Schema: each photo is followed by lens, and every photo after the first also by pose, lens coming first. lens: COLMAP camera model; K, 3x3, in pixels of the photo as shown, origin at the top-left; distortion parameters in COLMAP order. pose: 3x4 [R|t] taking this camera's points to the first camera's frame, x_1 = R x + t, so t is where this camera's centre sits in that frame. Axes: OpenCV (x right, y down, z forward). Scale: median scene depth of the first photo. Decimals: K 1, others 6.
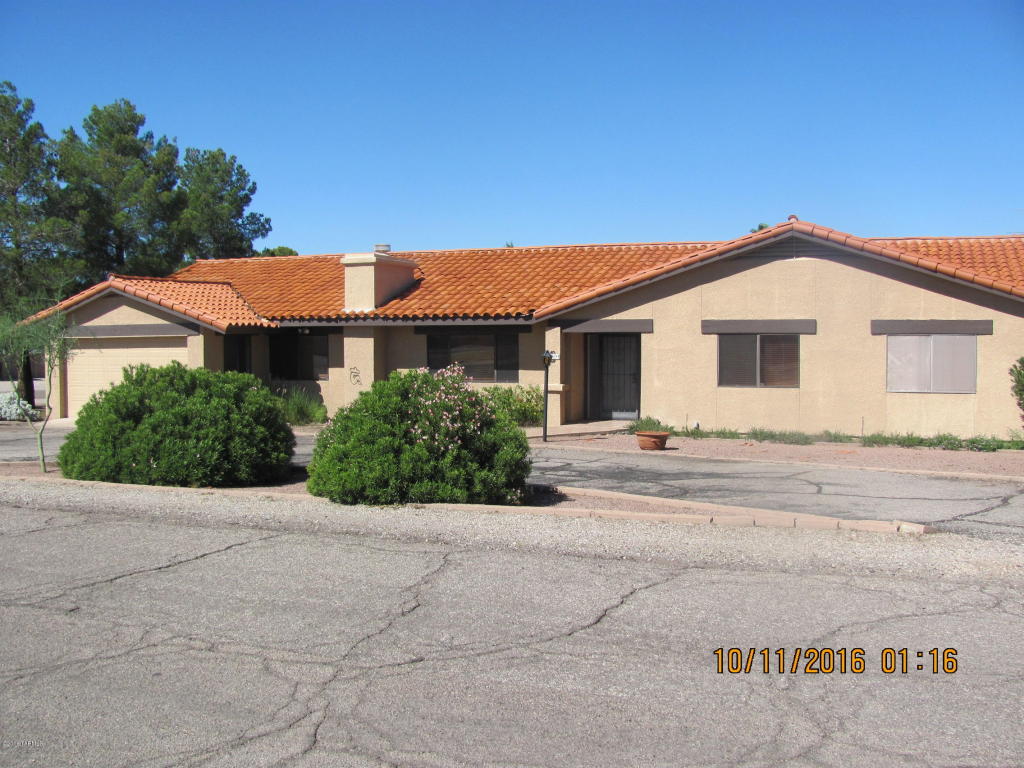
lens RADIAL K [[1076.6, 0, 515.4], [0, 1076.6, 384.7], [0, 0, 1]] dist [-0.148546, 0.000000]
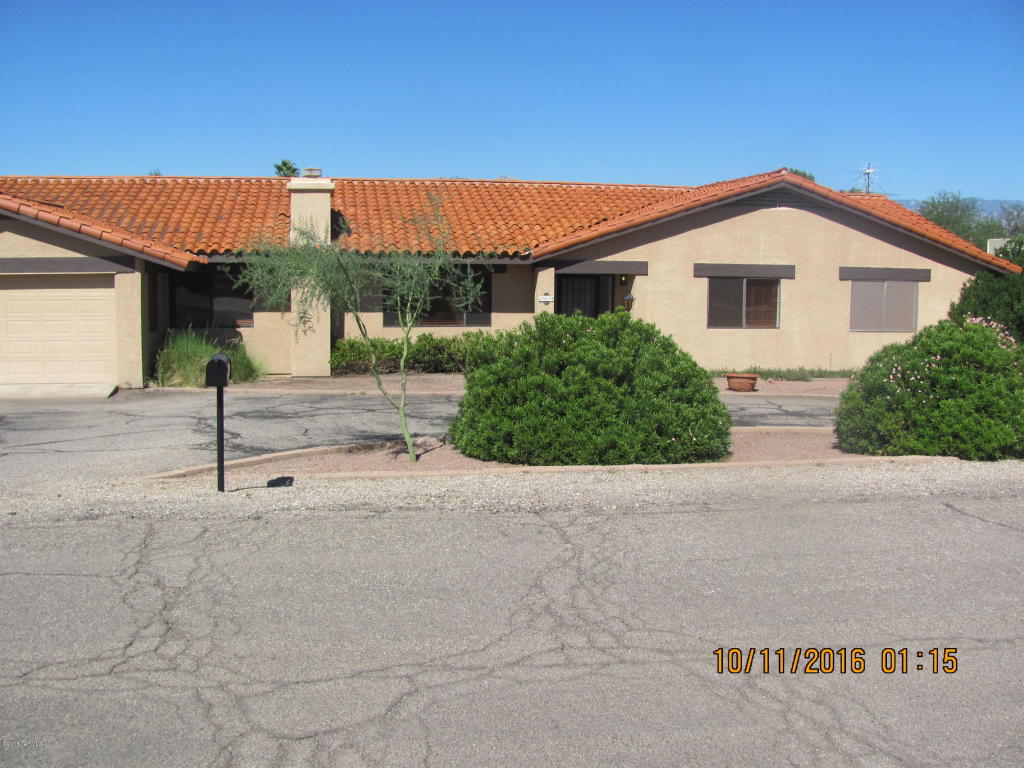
lens RADIAL K [[1076.6, 0, 505.7], [0, 1076.6, 383.6], [0, 0, 1]] dist [-0.148546, 0.000000]
pose [[0.855138, -0.042348, 0.516668, -0.532881], [0.011321, 0.997946, 0.063058, -0.012519], [-0.518277, -0.048074, 0.853861, 0.220847]]
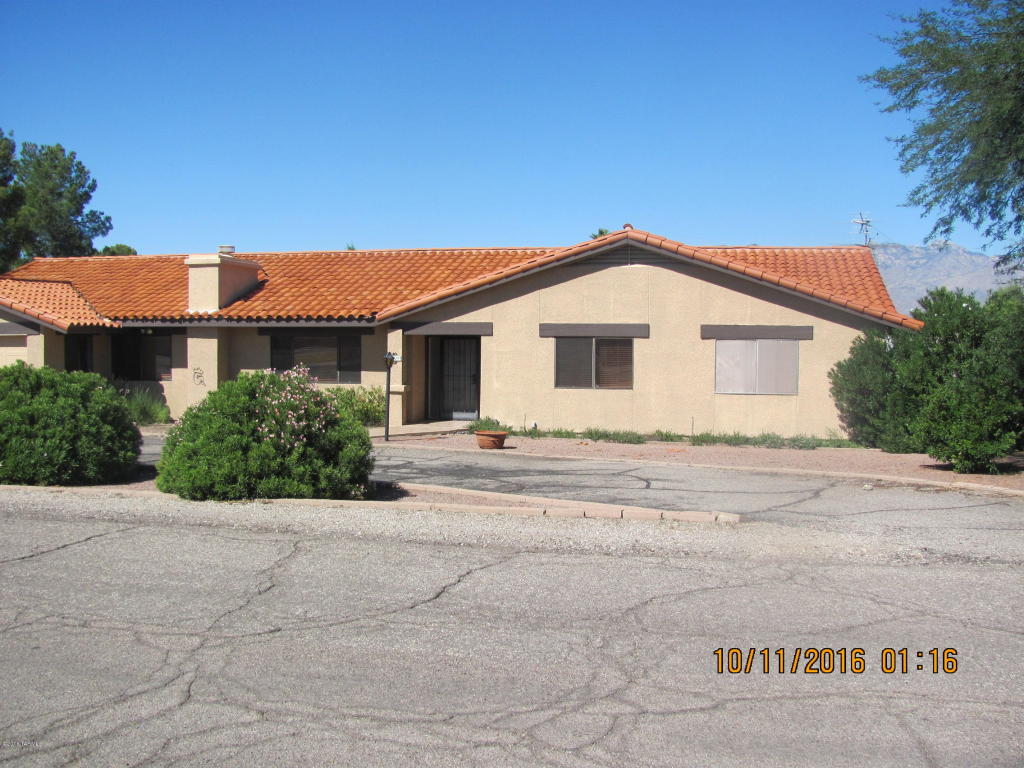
lens RADIAL K [[1076.6, 0, 503.3], [0, 1076.6, 381.5], [0, 0, 1]] dist [-0.148546, 0.000000]
pose [[0.990792, 0.003482, 0.135349, -0.001393], [-0.002850, 0.999984, -0.004864, 0.000649], [-0.135364, 0.004433, 0.990786, -0.026112]]
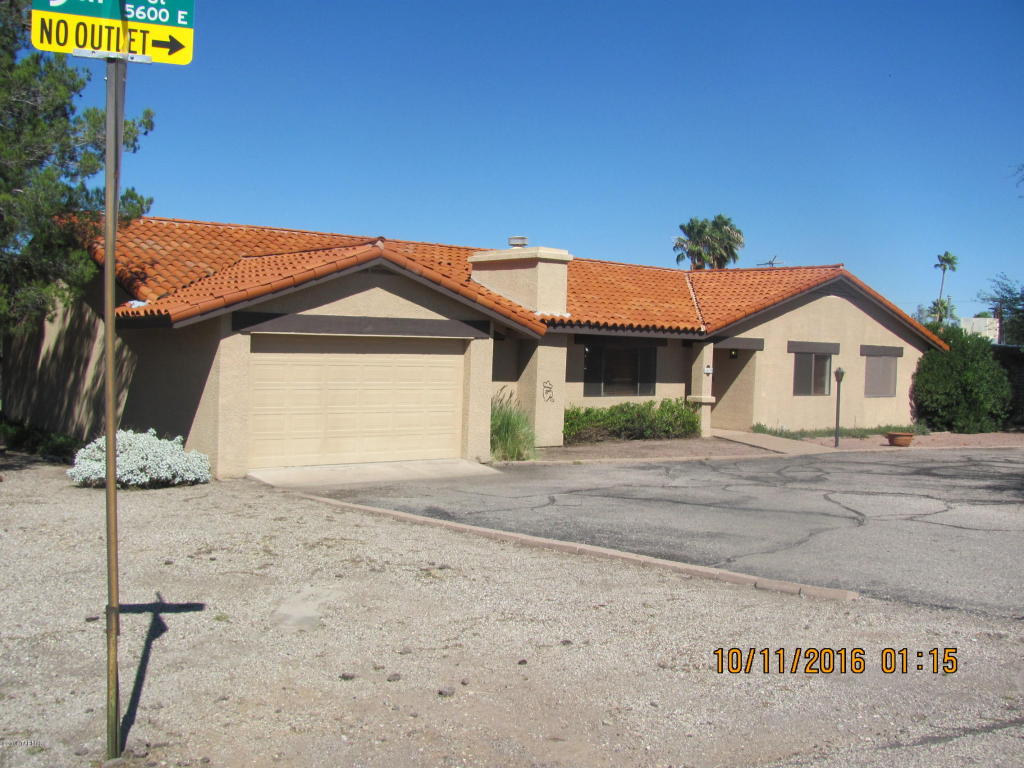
lens RADIAL K [[1076.6, 0, 516.9], [0, 1076.6, 382.0], [0, 0, 1]] dist [-0.148546, 0.000000]
pose [[0.482027, -0.007884, 0.876121, -1.065978], [0.010932, 0.999936, 0.002983, -0.021489], [-0.876088, 0.008139, 0.482082, 0.712906]]
